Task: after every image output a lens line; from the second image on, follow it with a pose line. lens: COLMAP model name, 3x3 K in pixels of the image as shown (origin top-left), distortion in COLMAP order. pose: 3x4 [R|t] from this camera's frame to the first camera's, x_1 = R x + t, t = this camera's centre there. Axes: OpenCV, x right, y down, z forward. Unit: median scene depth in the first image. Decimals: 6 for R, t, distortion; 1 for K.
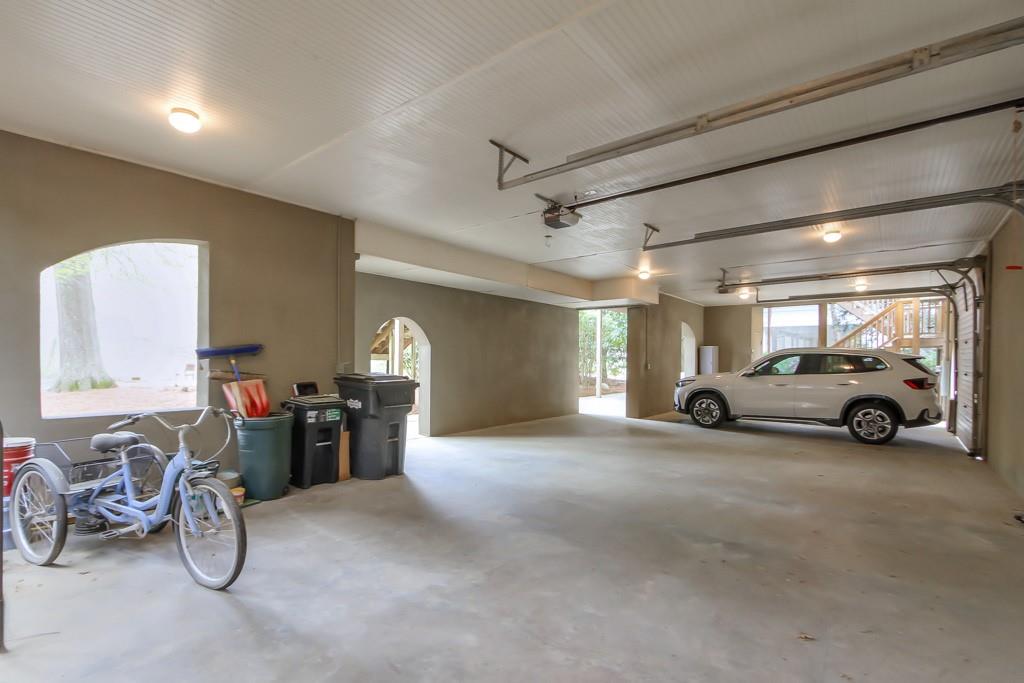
lens RADIAL K [[476.1, 0, 506.7], [0, 476.1, 351.3], [0, 0, 1]] dist [-0.013100, 0.000686]
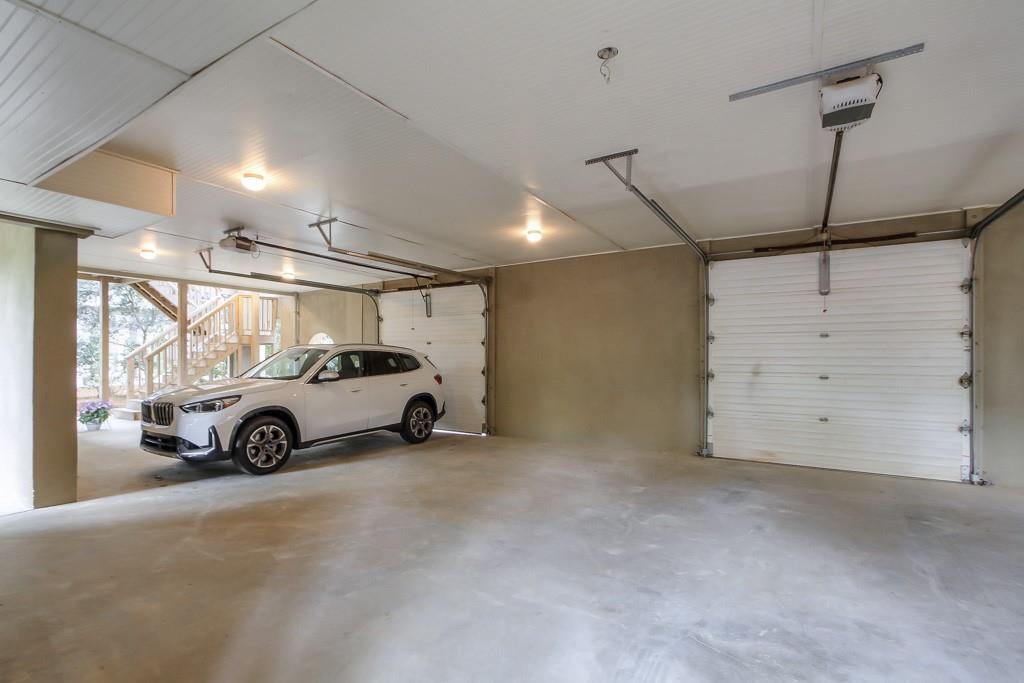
lens RADIAL K [[476.1, 0, 506.1], [0, 476.1, 348.3], [0, 0, 1]] dist [-0.013100, 0.000686]
pose [[-0.109176, 0.012878, 0.993939, -0.249794], [-0.016875, 0.999748, -0.014806, 0.008485], [-0.993879, -0.018389, -0.108932, 0.920179]]
